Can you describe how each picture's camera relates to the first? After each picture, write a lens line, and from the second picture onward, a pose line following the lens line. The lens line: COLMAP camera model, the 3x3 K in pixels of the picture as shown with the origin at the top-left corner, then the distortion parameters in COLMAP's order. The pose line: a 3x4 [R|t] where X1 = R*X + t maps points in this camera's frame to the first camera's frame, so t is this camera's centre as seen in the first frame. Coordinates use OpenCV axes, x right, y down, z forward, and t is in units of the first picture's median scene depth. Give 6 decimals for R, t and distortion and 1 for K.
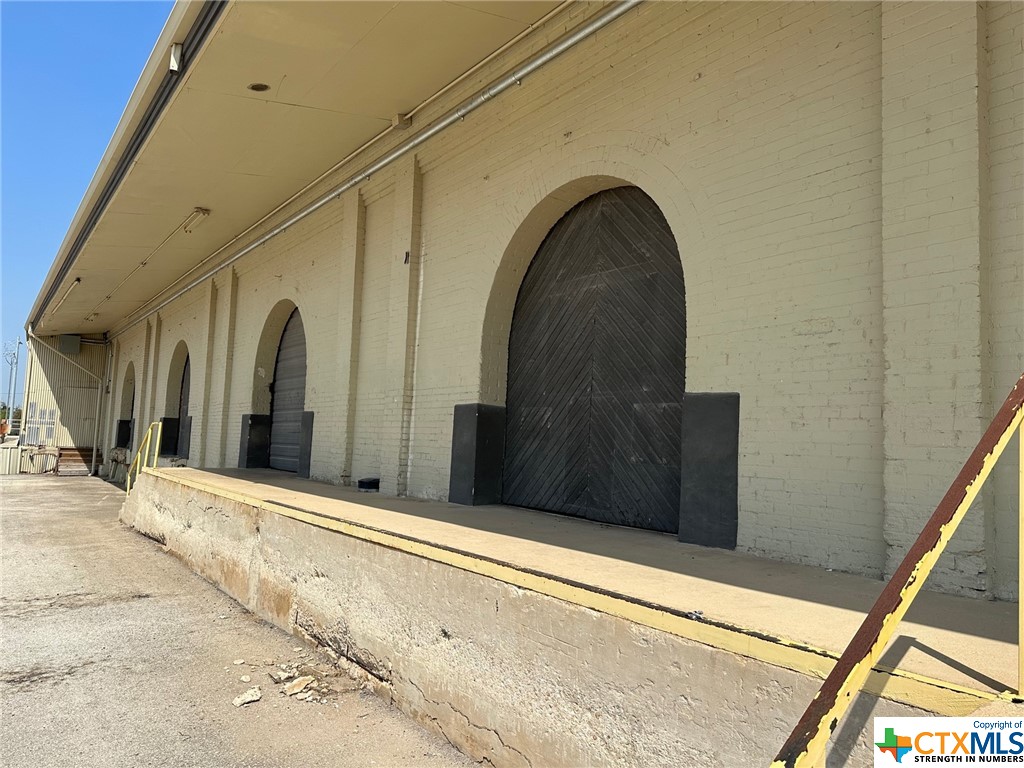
lens RADIAL K [[710.6, 0, 512.6], [0, 710.6, 388.2], [0, 0, 1]] dist [0.108873, -0.162232]
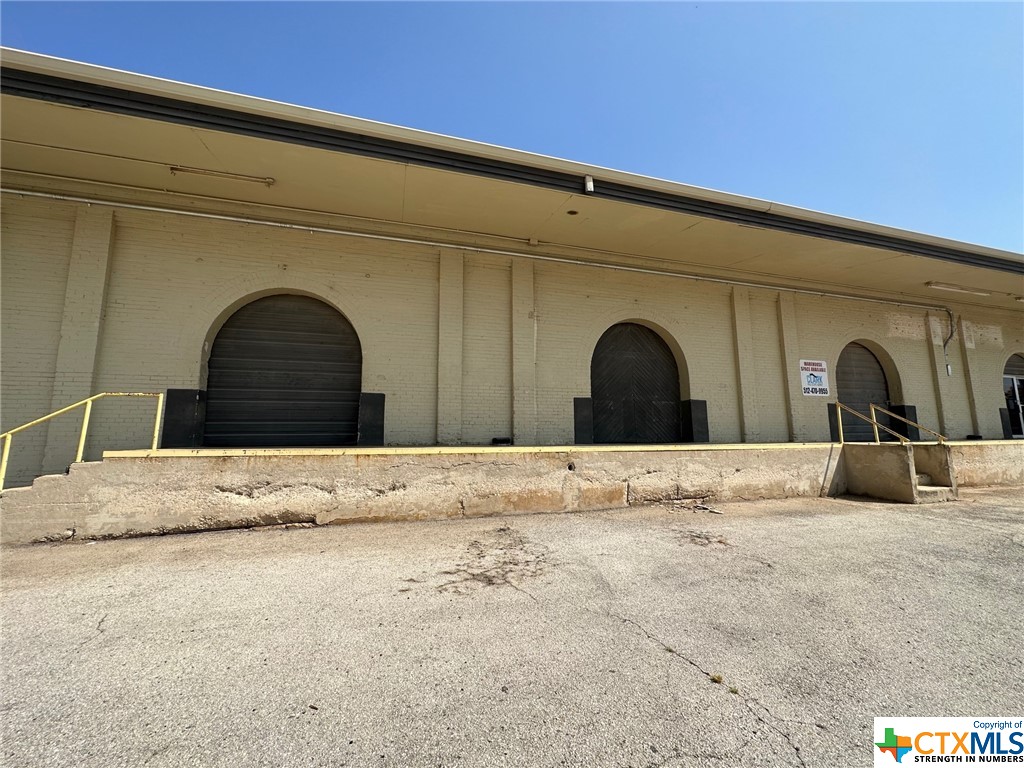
lens RADIAL K [[418.2, 0, 512.0], [0, 418.2, 384.0], [0, 0, 1]] dist [-0.000773, -0.000056]
pose [[0.339866, 0.081129, 0.936968, -1.628985], [-0.051916, 0.996372, -0.067441, 0.095649], [-0.939040, -0.025723, 0.342844, 0.953708]]
